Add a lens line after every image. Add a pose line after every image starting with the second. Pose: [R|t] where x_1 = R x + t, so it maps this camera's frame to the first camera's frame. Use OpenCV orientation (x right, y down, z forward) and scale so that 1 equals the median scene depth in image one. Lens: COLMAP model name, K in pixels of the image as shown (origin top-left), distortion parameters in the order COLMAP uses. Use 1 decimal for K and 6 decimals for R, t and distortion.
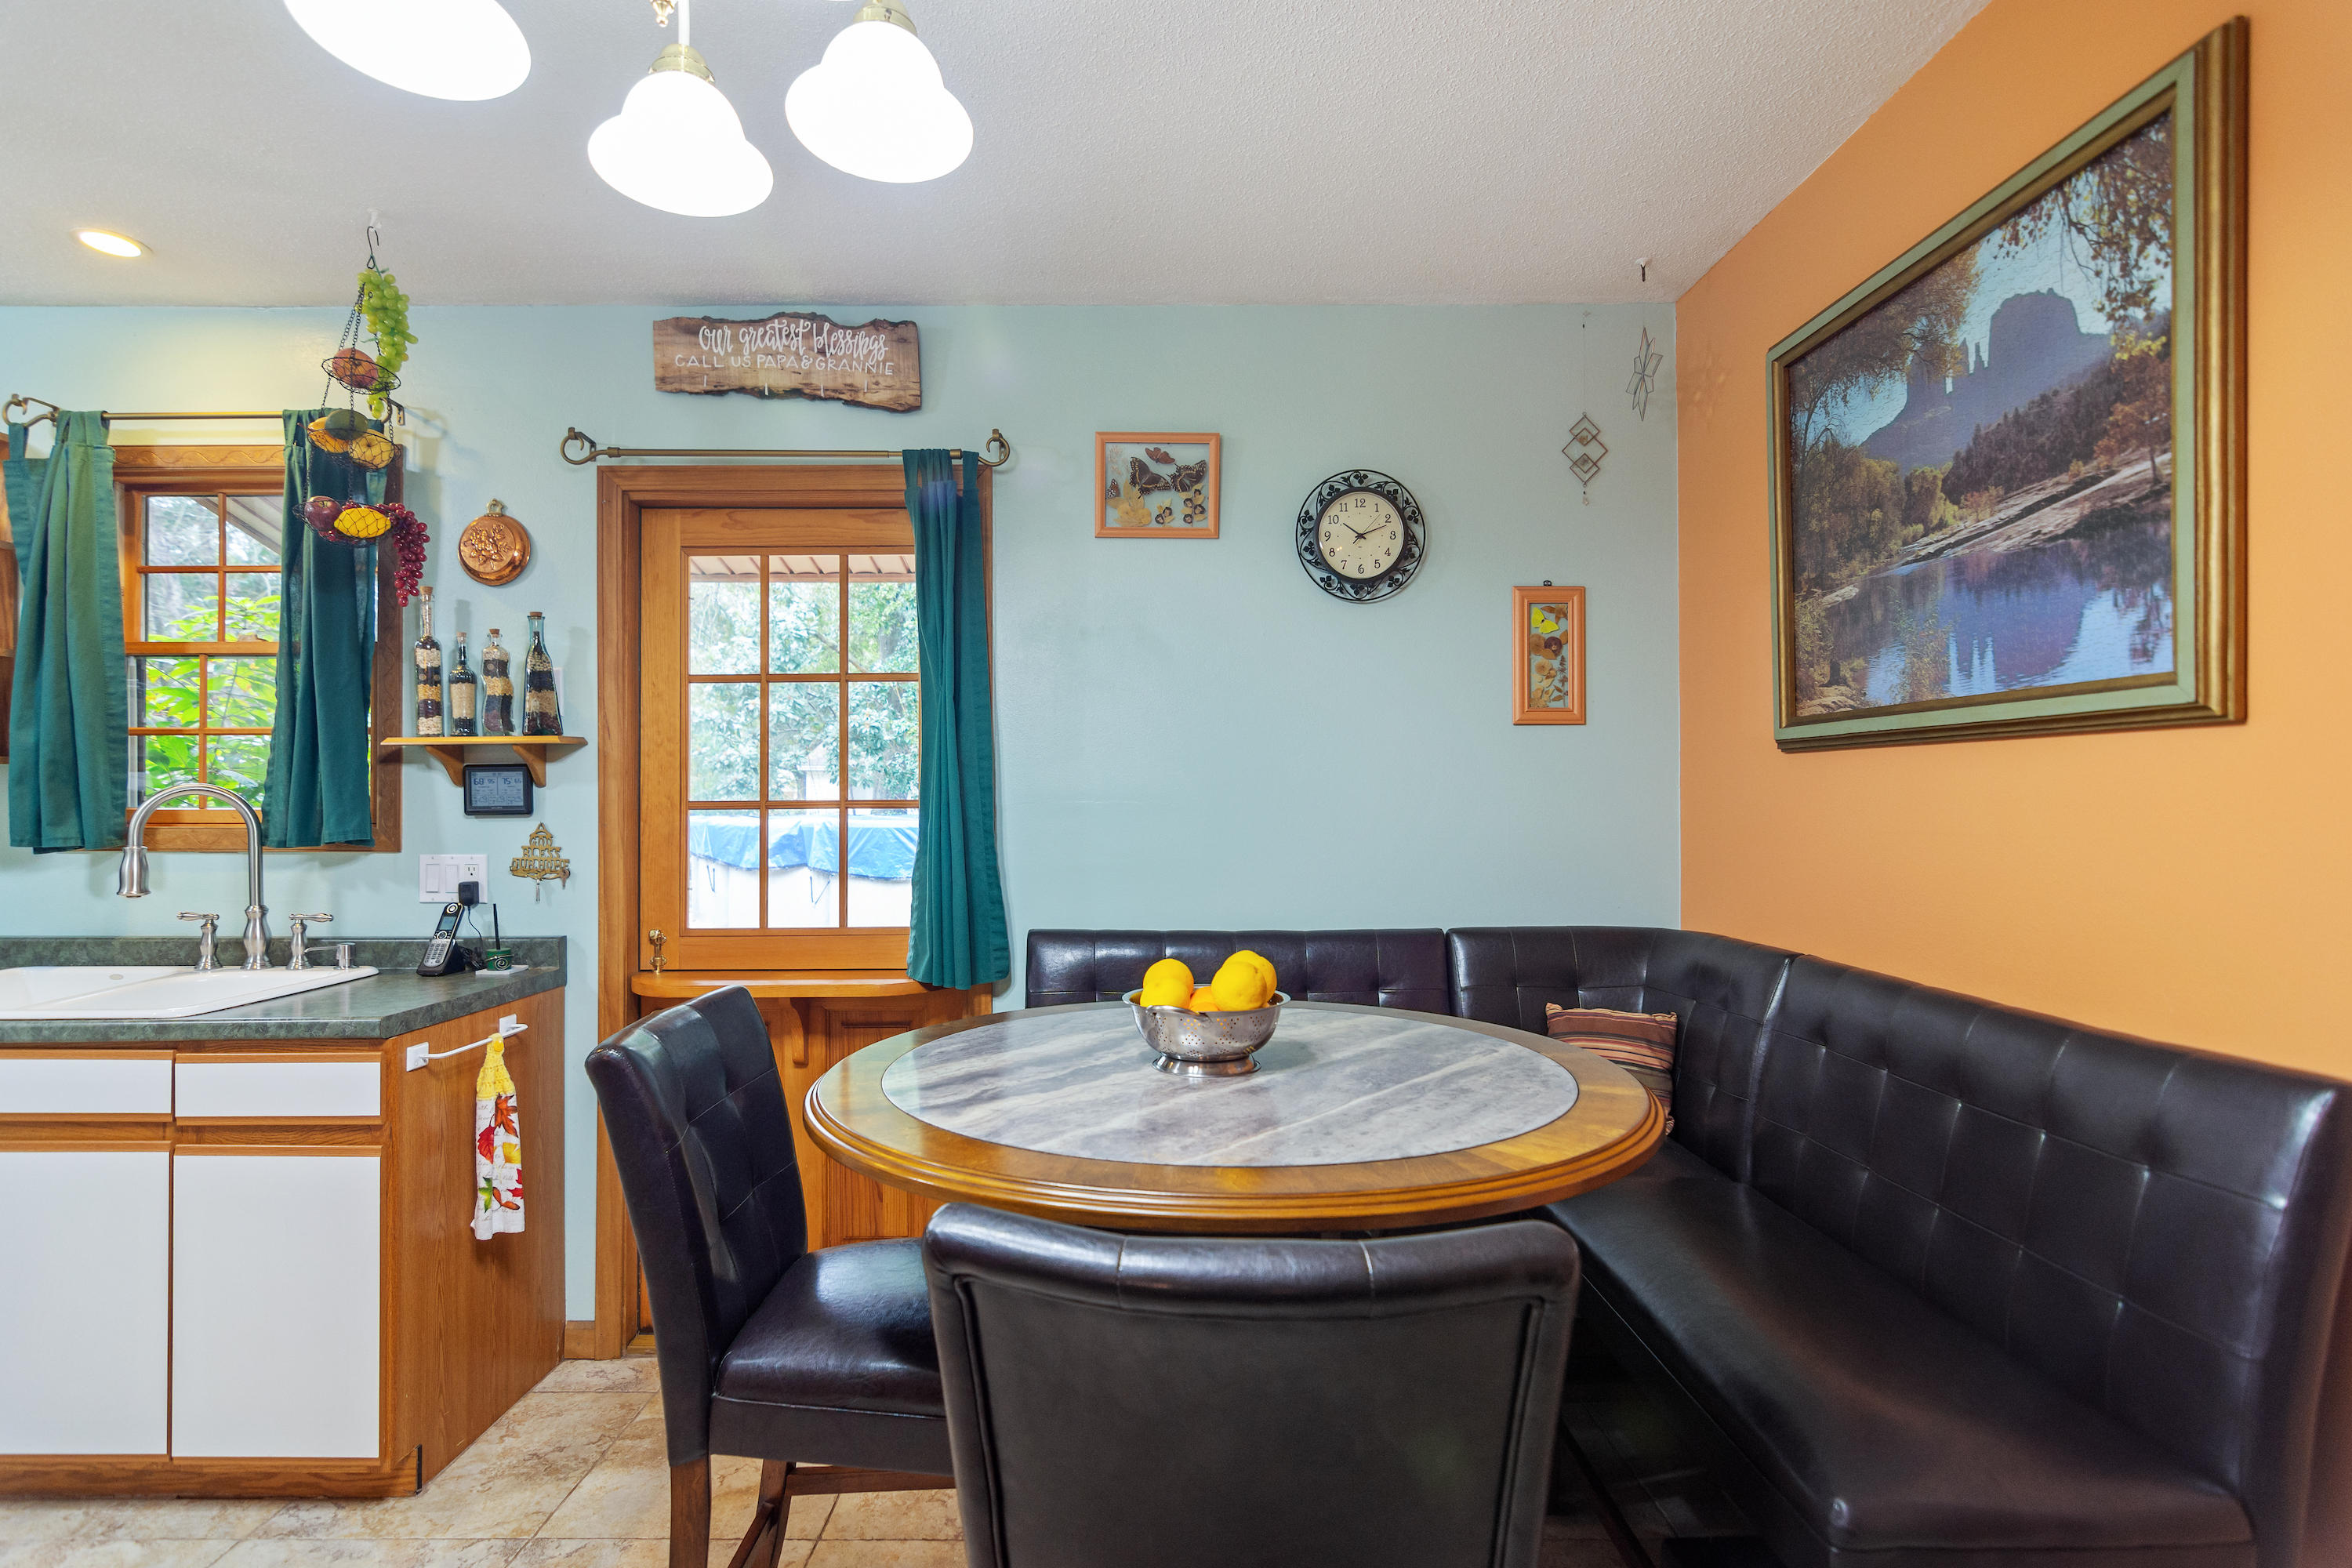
lens RADIAL K [[1142.9, 0, 1162.5], [0, 1142.9, 805.4], [0, 0, 1]] dist [-0.000041, 0.001551]
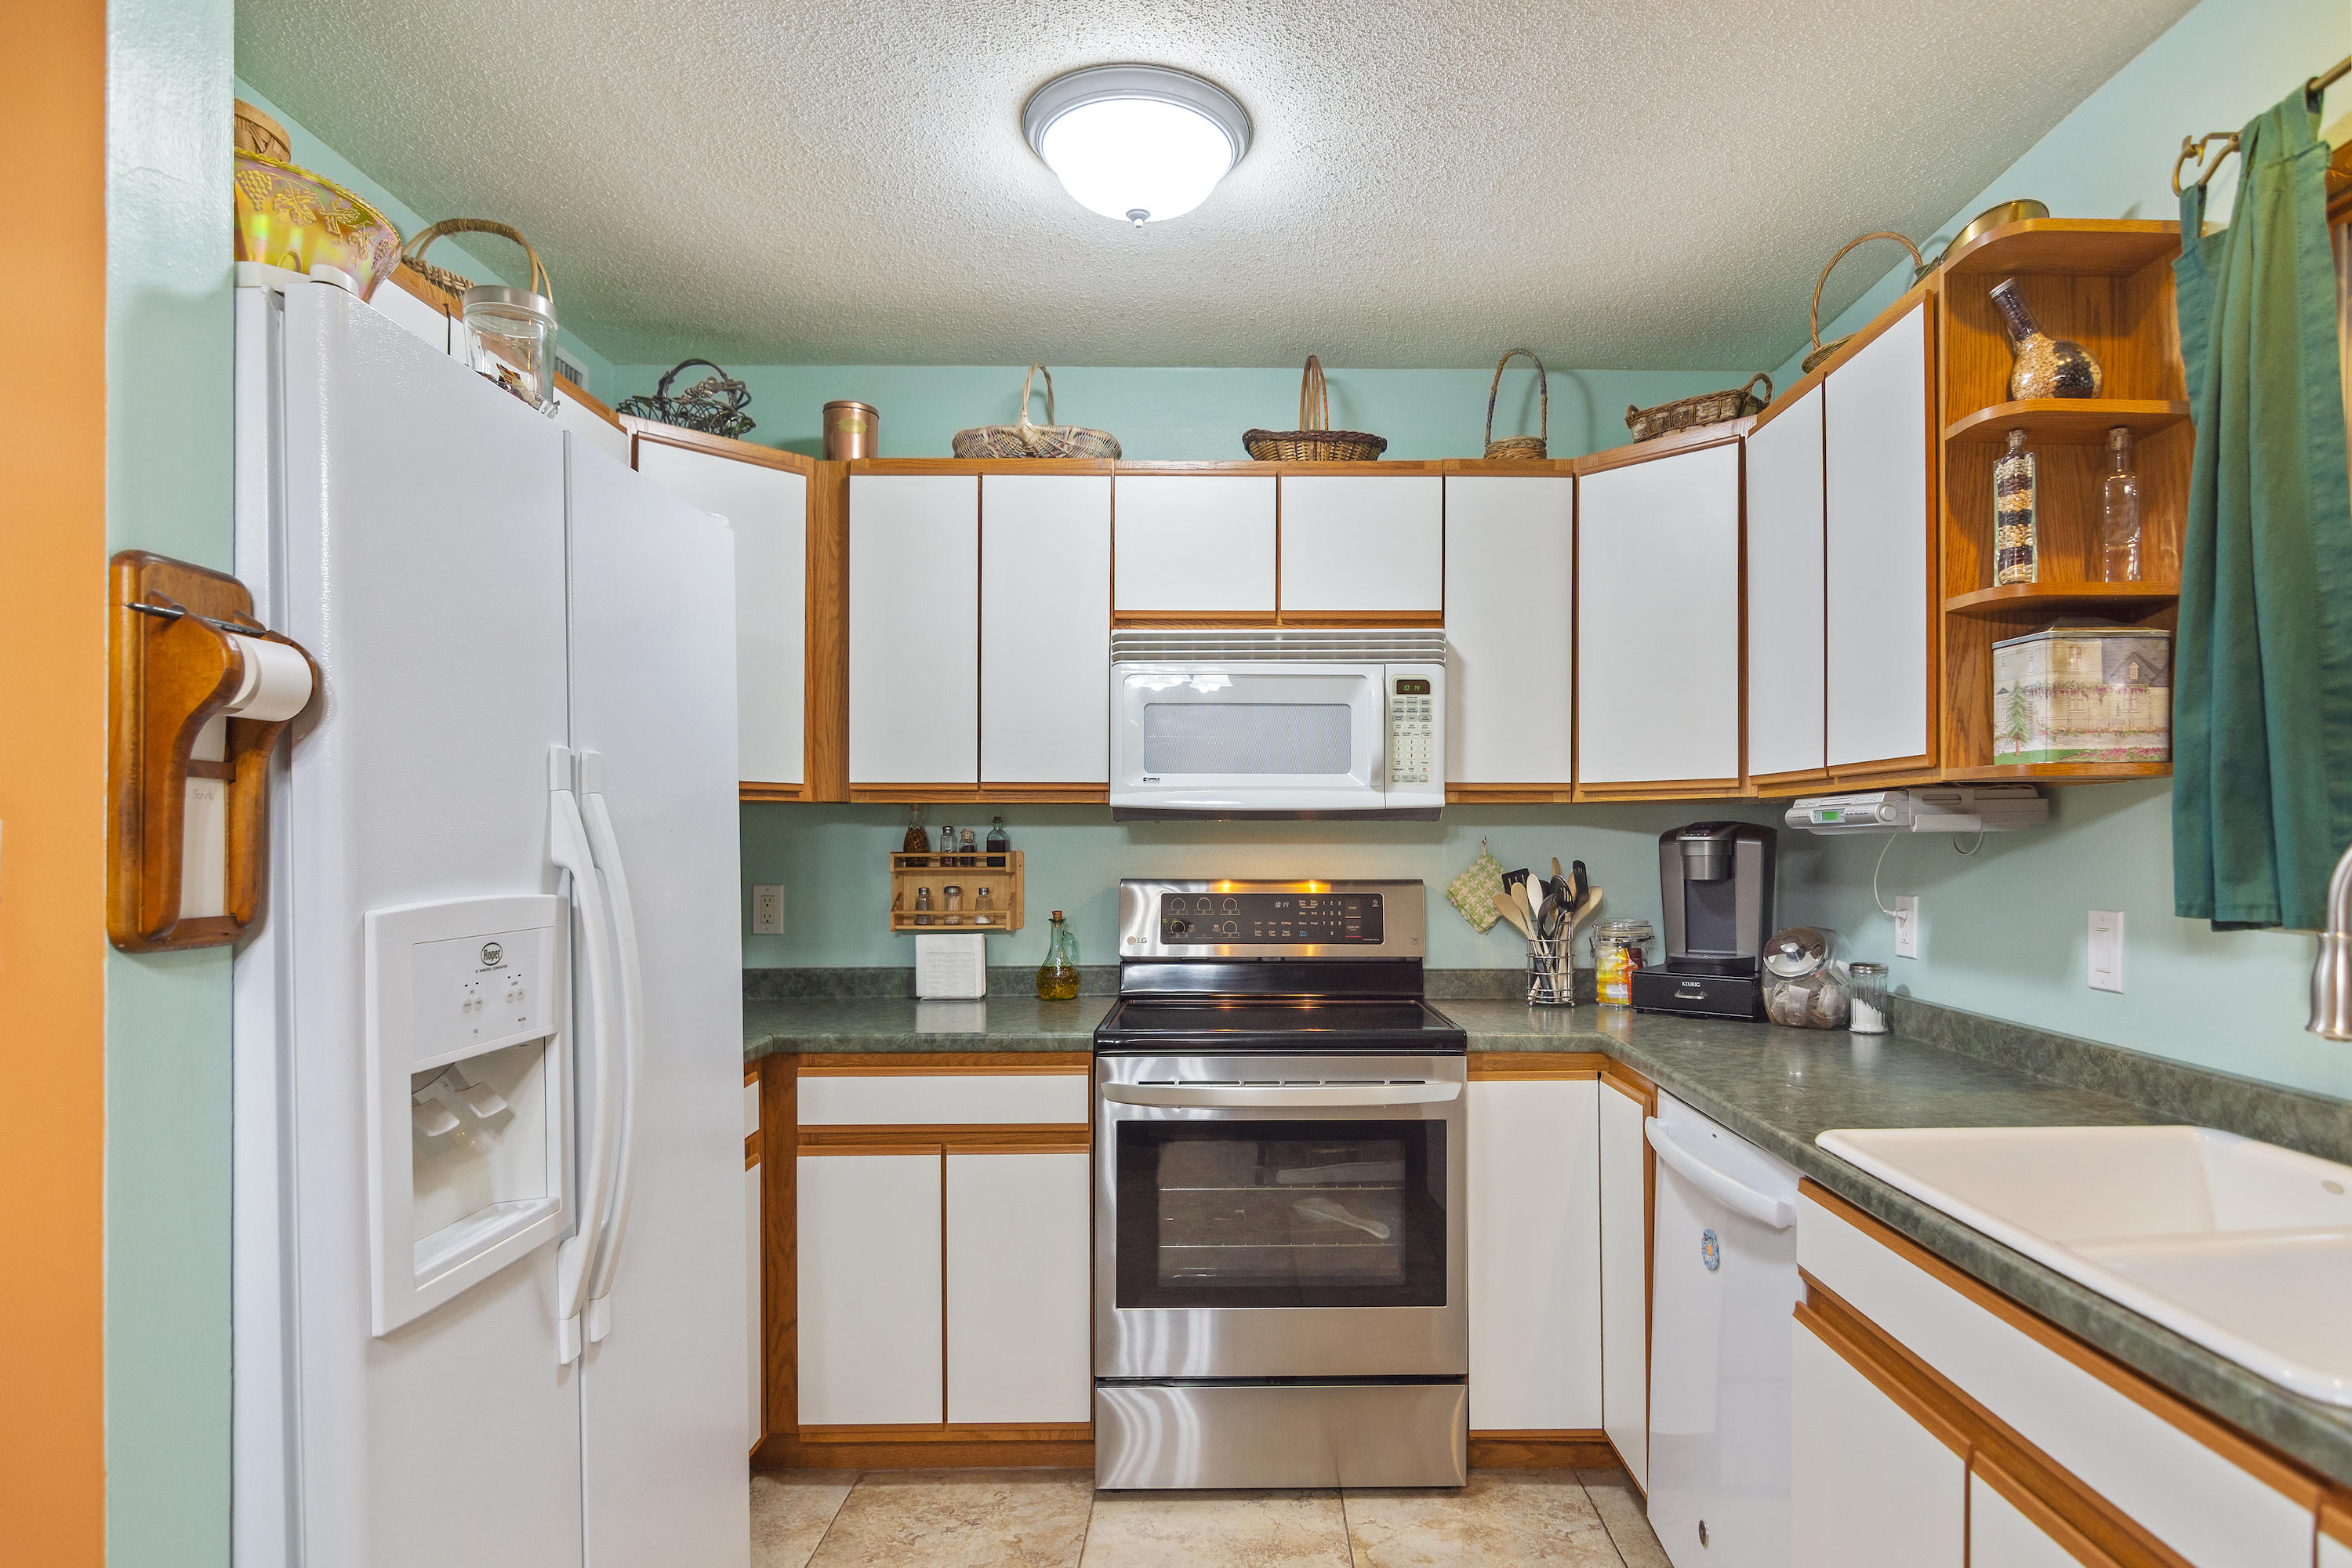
lens RADIAL K [[1314.5, 0, 1308.0], [0, 1314.5, 844.1], [0, 0, 1]] dist [-0.004995, 0.000310]
pose [[0.044184, -0.000962, -0.999023, -0.358261], [0.002737, 0.999996, -0.000842, -0.001153], [0.999020, -0.002697, 0.044186, 0.523598]]
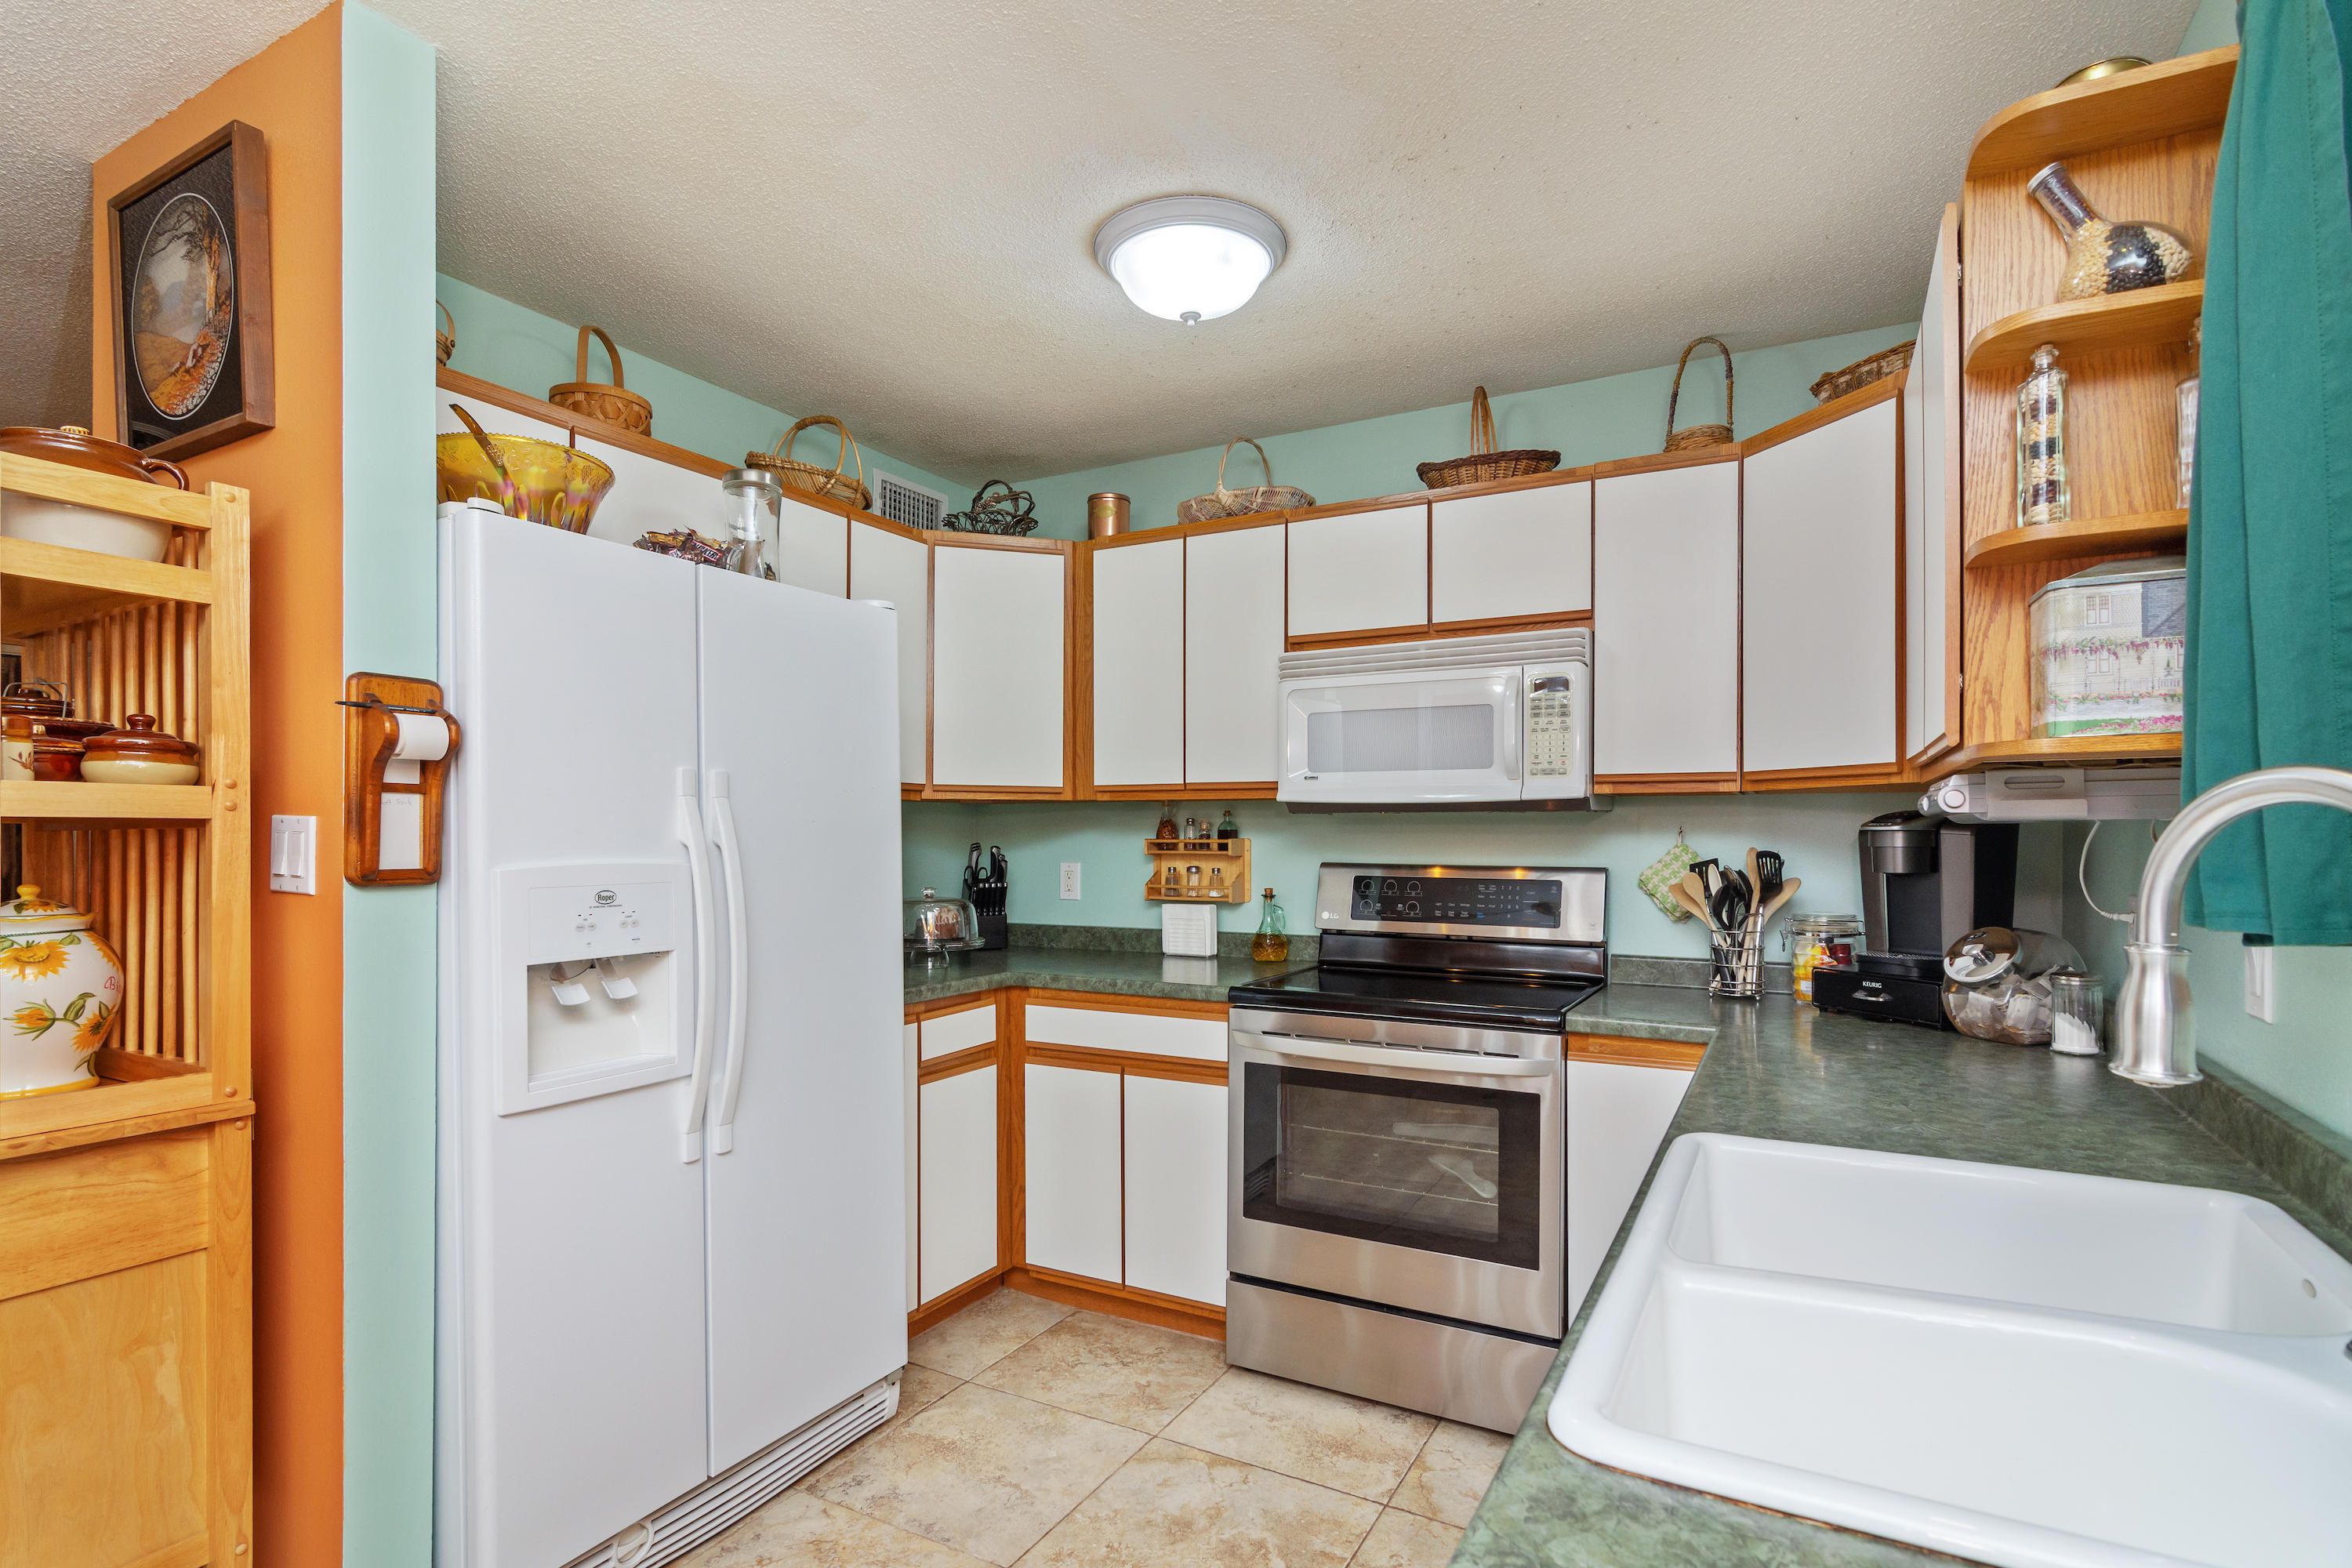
lens RADIAL K [[1142.9, 0, 1199.5], [0, 1142.9, 837.2], [0, 0, 1]] dist [-0.000041, 0.001551]
pose [[-0.463227, 0.000064, -0.886240, -0.412534], [-0.001273, 0.999999, 0.000737, 0.001031], [0.886239, 0.001469, -0.463226, 0.853969]]
